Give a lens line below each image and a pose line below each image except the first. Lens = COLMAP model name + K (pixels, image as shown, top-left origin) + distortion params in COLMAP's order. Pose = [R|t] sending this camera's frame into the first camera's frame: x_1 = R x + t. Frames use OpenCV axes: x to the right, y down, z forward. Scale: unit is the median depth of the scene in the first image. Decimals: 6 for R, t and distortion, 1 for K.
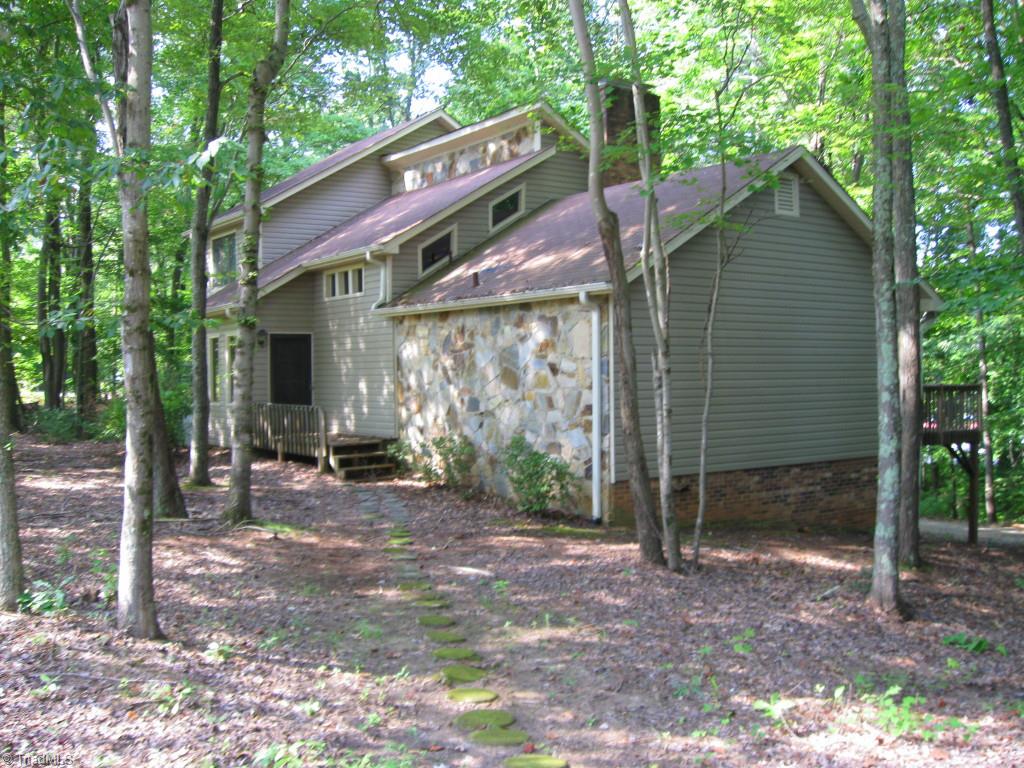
lens RADIAL K [[1067.4, 0, 512.0], [0, 1067.4, 384.0], [0, 0, 1]] dist [-0.136760, 0.007946]
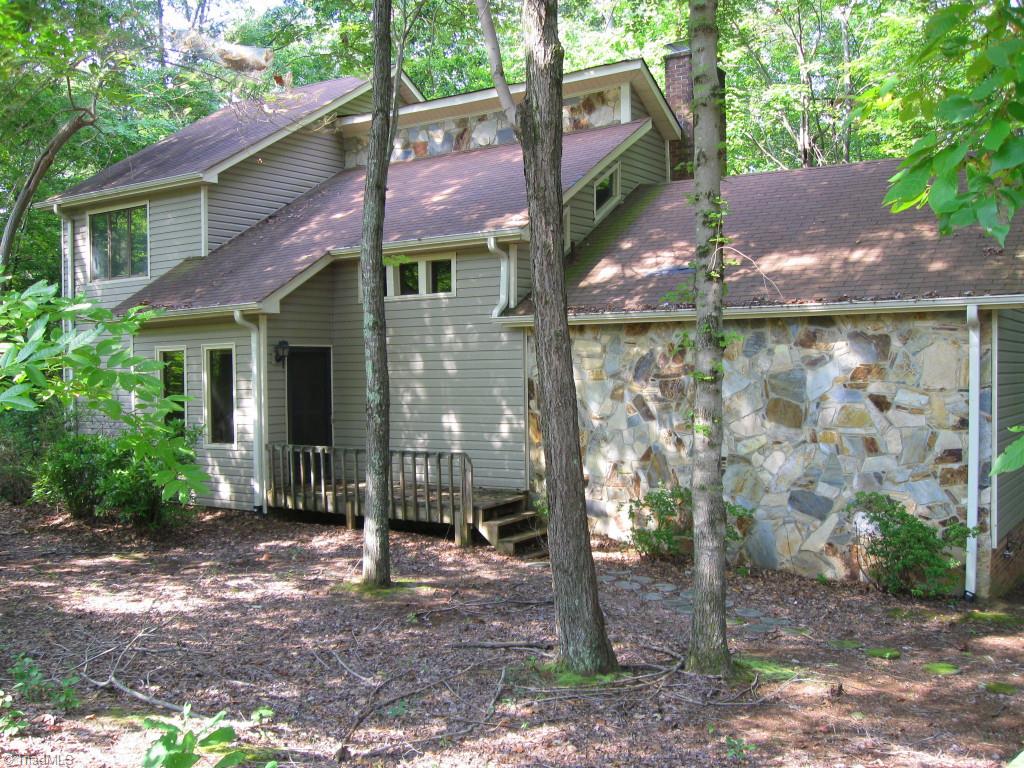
lens RADIAL K [[1067.4, 0, 512.0], [0, 1067.4, 384.0], [0, 0, 1]] dist [-0.136760, 0.007946]
pose [[0.929746, -0.005174, 0.368166, -0.421191], [0.006579, 0.999975, -0.002560, -0.023572], [-0.368144, 0.004803, 0.929756, 0.338449]]
